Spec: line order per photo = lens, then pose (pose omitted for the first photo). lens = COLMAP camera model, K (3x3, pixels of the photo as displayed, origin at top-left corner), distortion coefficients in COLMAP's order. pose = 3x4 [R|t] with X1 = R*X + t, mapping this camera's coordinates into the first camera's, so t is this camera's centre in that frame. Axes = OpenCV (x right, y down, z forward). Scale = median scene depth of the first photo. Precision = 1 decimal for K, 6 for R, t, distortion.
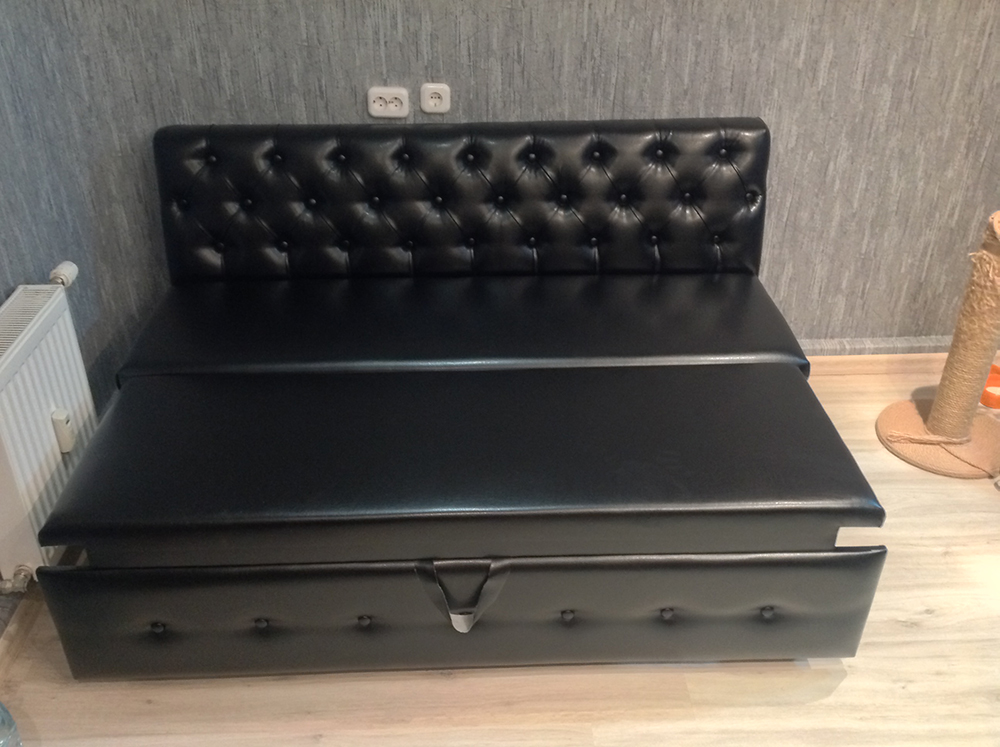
lens RADIAL K [[987.5, 0, 500.0], [0, 987.5, 373.5], [0, 0, 1]] dist [0.224163, -0.263676]
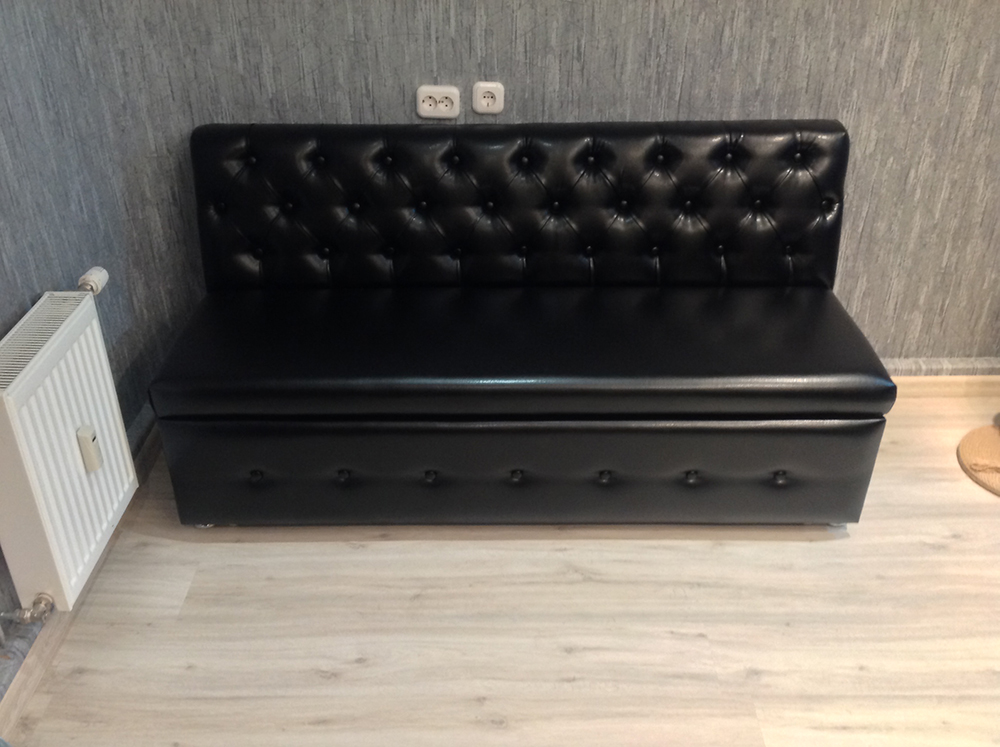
lens RADIAL K [[929.3, 0, 500.0], [0, 929.3, 373.5], [0, 0, 1]] dist [0.167493, -0.156935]
pose [[0.999891, 0.012660, -0.007570, -0.043682], [-0.012727, 0.999880, -0.008801, -0.008087], [0.007457, 0.008897, 0.999933, 0.120499]]
